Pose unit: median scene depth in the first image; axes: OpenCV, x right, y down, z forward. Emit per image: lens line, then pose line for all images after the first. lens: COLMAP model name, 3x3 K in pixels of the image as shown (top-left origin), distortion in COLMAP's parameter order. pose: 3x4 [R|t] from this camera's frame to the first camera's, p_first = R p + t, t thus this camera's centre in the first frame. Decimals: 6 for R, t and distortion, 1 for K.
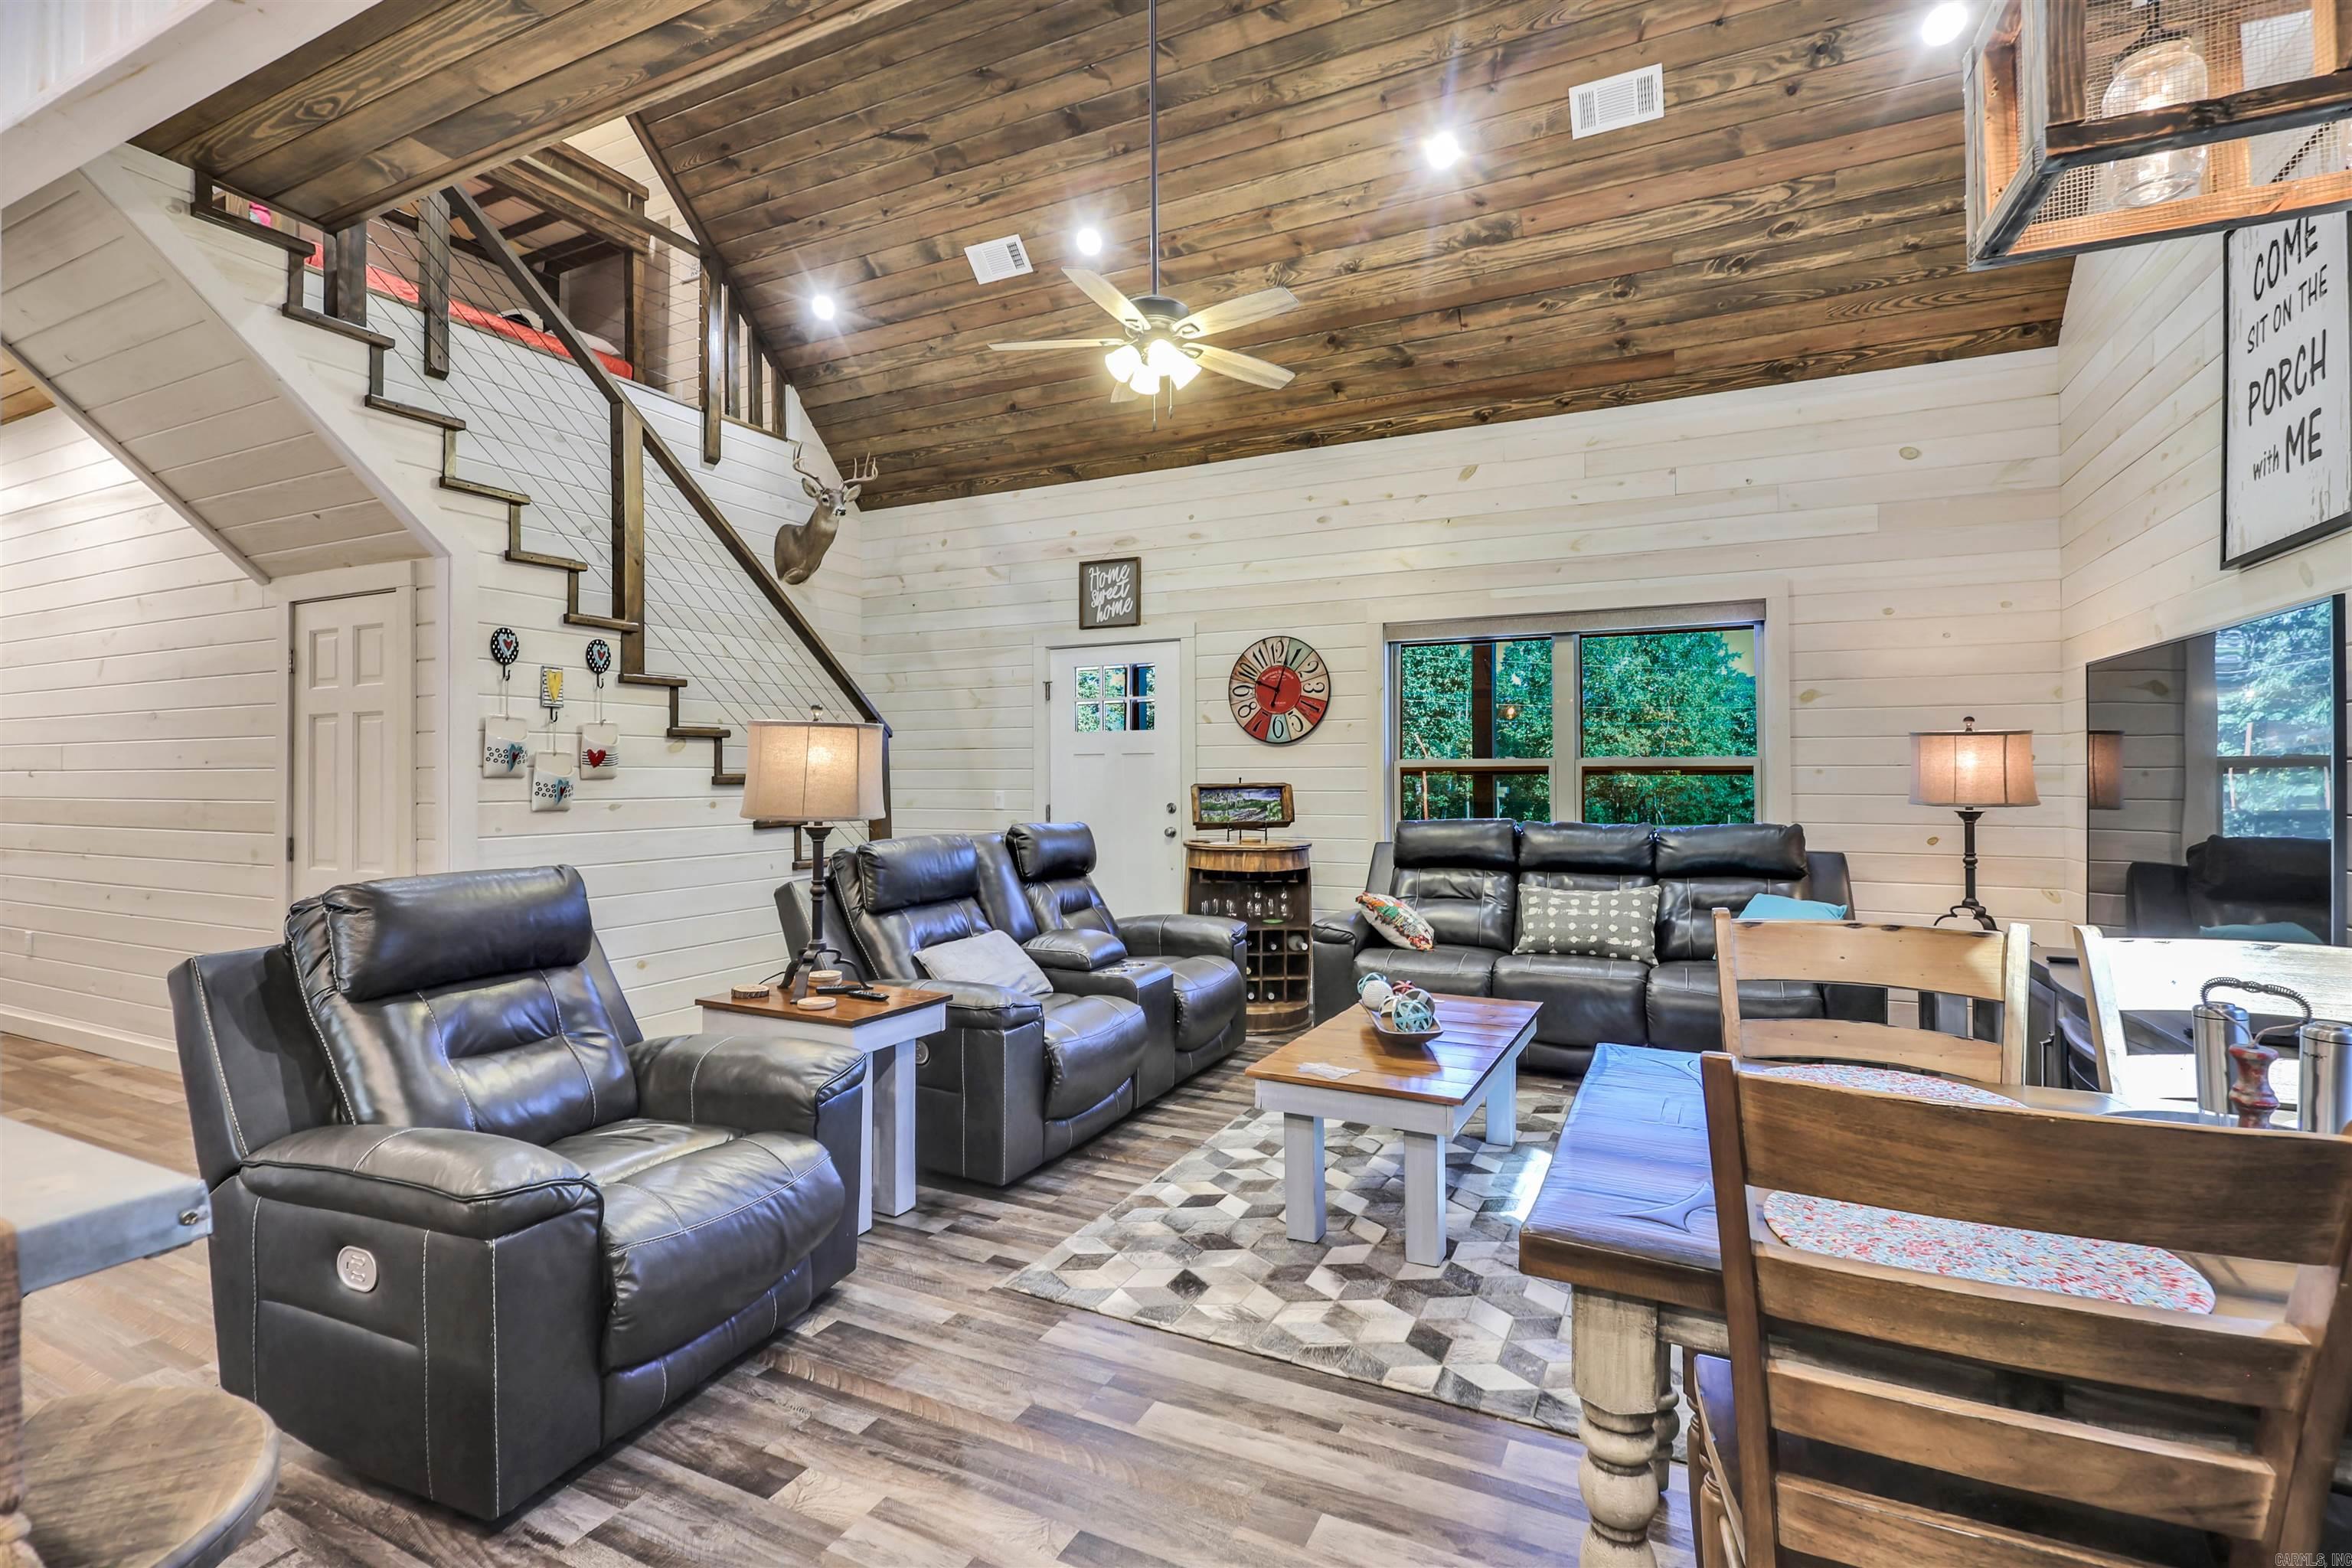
lens RADIAL K [[1108.1, 0, 1161.2], [0, 1108.1, 763.7], [0, 0, 1]] dist [-0.005840, 0.004777]
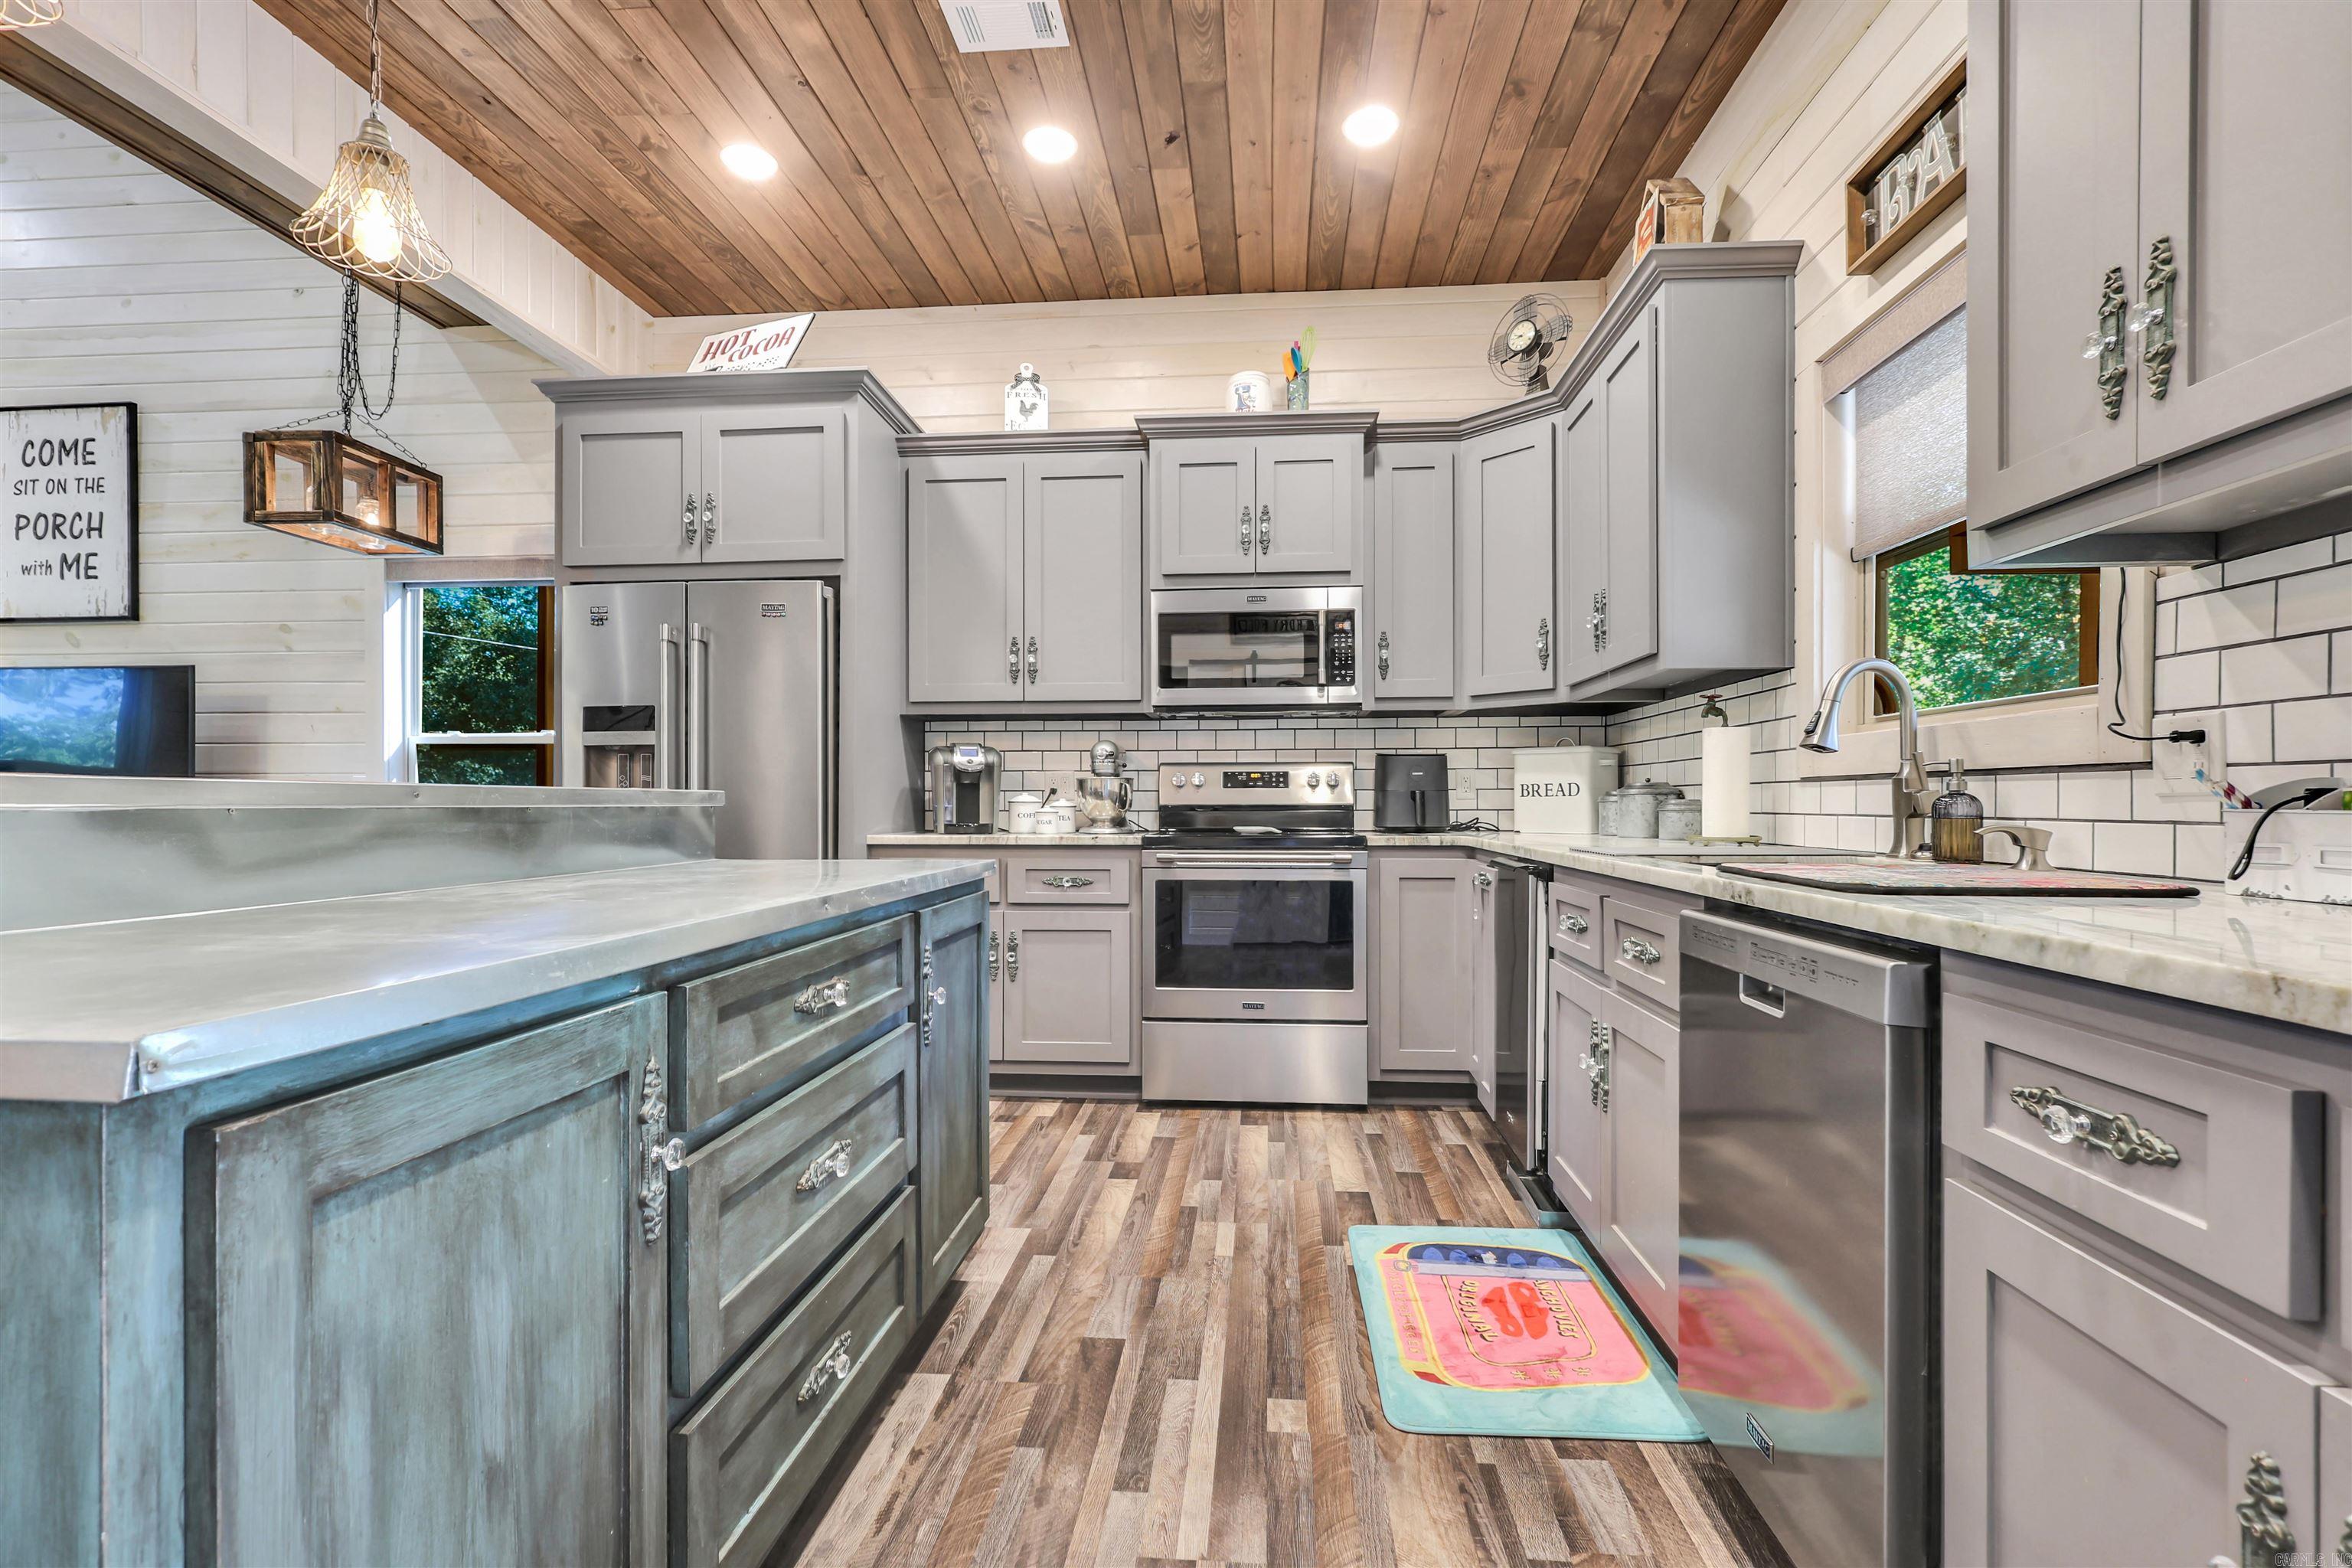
lens RADIAL K [[1108.1, 0, 1184.6], [0, 1108.1, 800.7], [0, 0, 1]] dist [-0.005840, 0.004777]
pose [[-0.377717, 0.004503, 0.925910, -0.729442], [-0.002910, 0.999977, -0.006050, 0.052011], [-0.925916, -0.004979, -0.377696, 0.015117]]
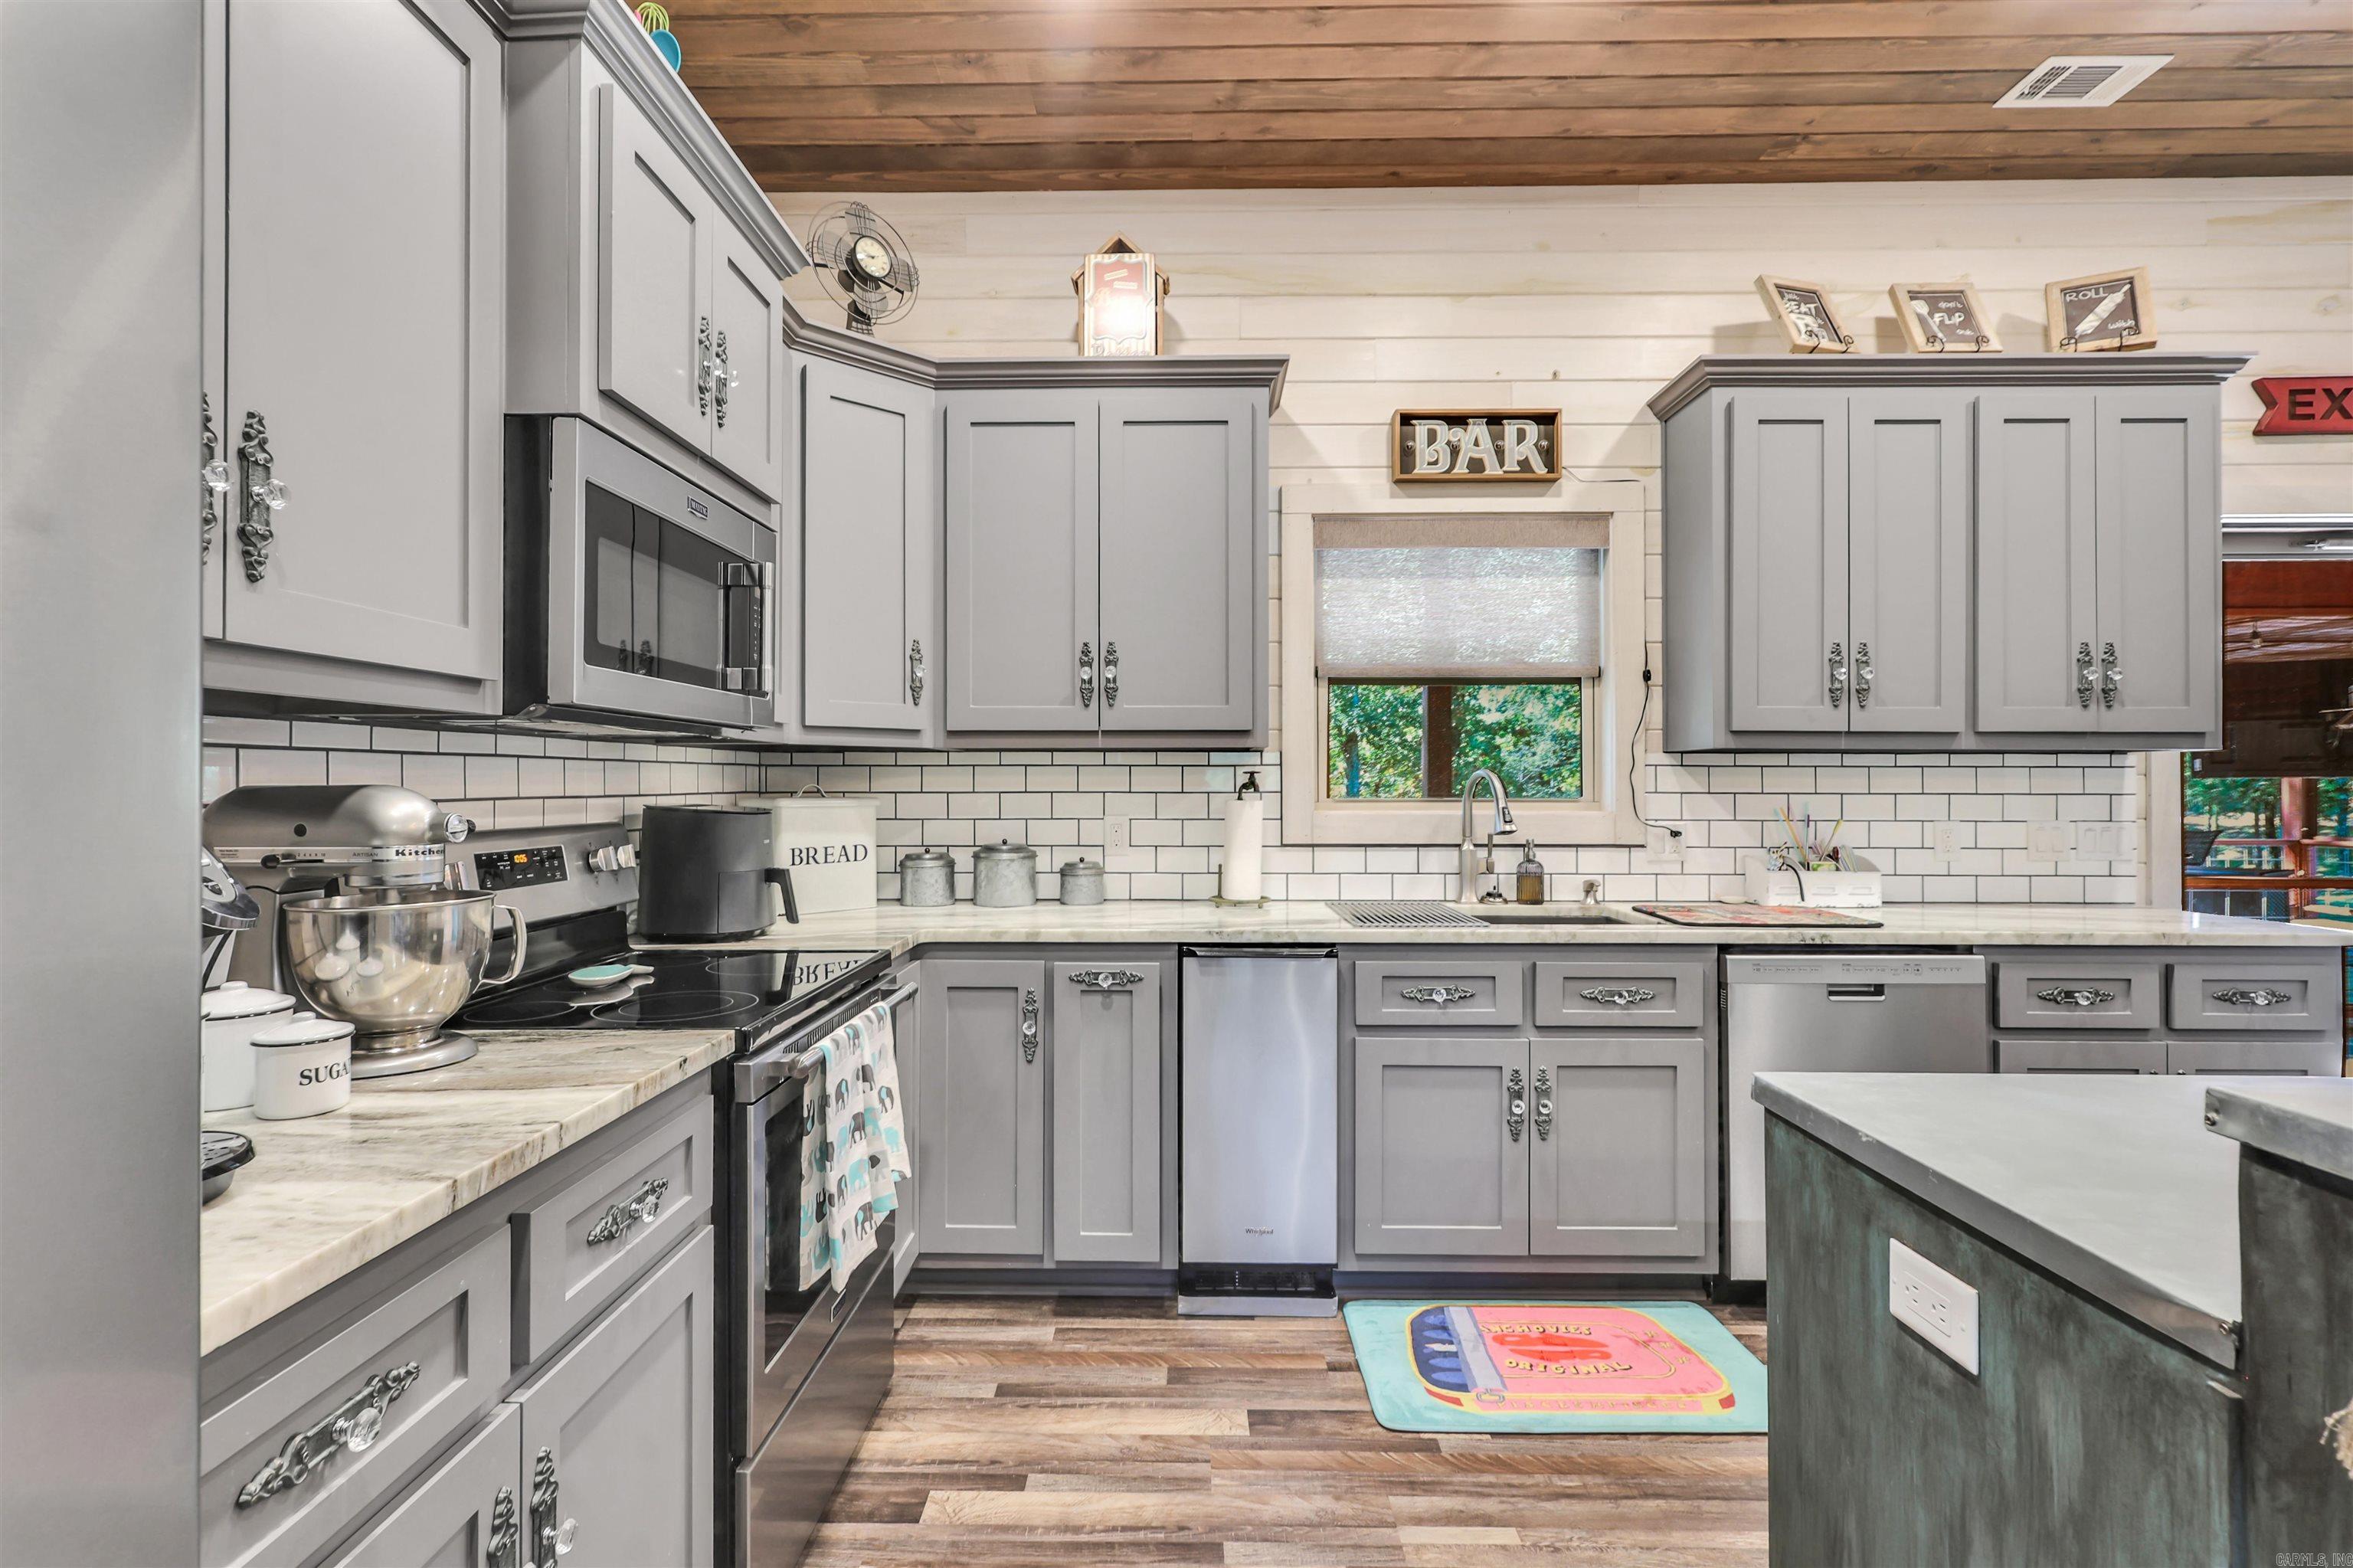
lens RADIAL K [[1108.7, 0, 1168.2], [0, 1108.7, 774.1], [0, 0, 1]] dist [-0.005840, 0.004777]
pose [[-0.902012, -0.002569, -0.431703, 0.047037], [0.003844, 0.999895, -0.013983, 0.001075], [0.431693, -0.014272, -0.901908, 0.101602]]
